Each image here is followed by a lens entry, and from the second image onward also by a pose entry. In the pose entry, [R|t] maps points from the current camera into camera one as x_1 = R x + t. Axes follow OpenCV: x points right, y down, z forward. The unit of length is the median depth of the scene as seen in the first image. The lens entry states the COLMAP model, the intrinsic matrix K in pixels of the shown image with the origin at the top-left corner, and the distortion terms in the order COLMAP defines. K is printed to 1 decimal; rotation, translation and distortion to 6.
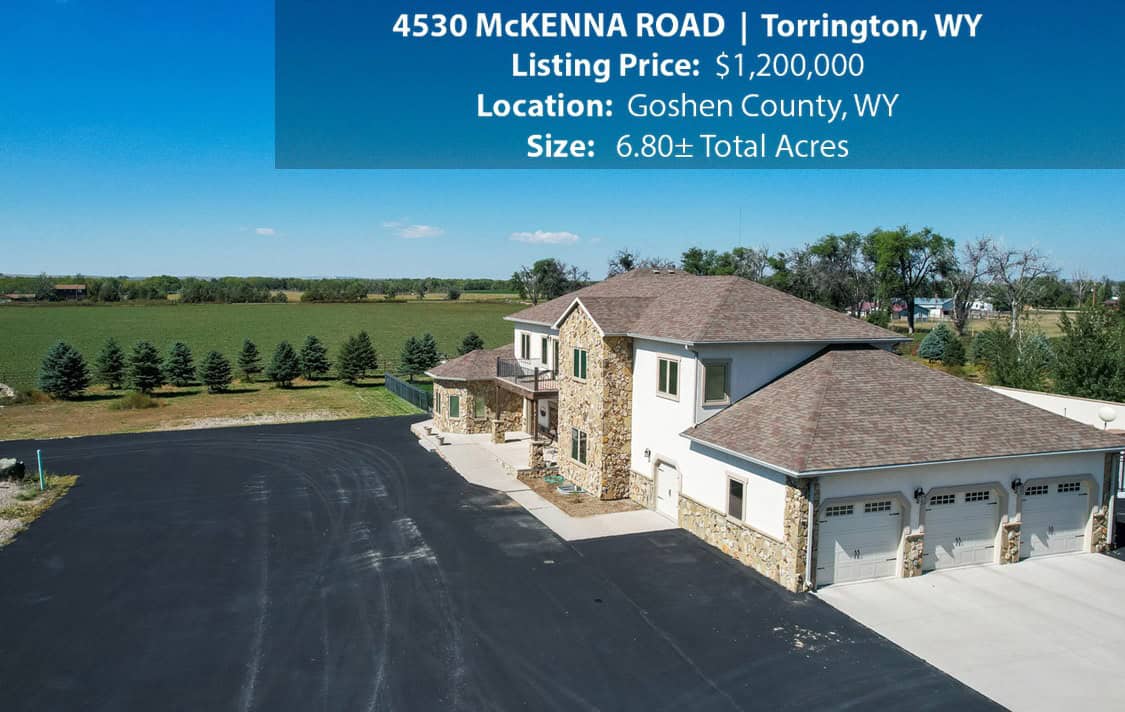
lens RADIAL K [[803.6, 0, 562.5], [0, 803.6, 356.0], [0, 0, 1]] dist [-0.003827, 0.003510]
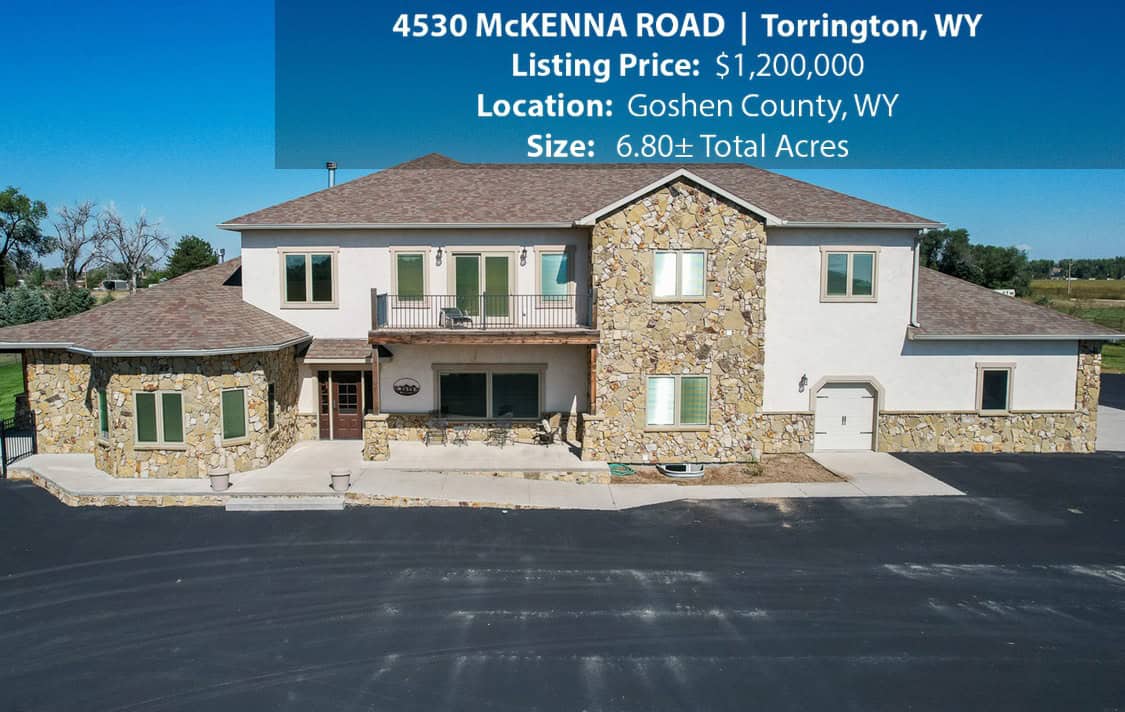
lens RADIAL K [[760.0, 0, 562.4], [0, 760.0, 339.6], [0, 0, 1]] dist [-0.018582, -0.000287]
pose [[0.346235, -0.092726, 0.933554, -0.635868], [0.087655, 0.993948, 0.066215, 0.014155], [-0.934044, 0.058905, 0.352268, 0.945002]]
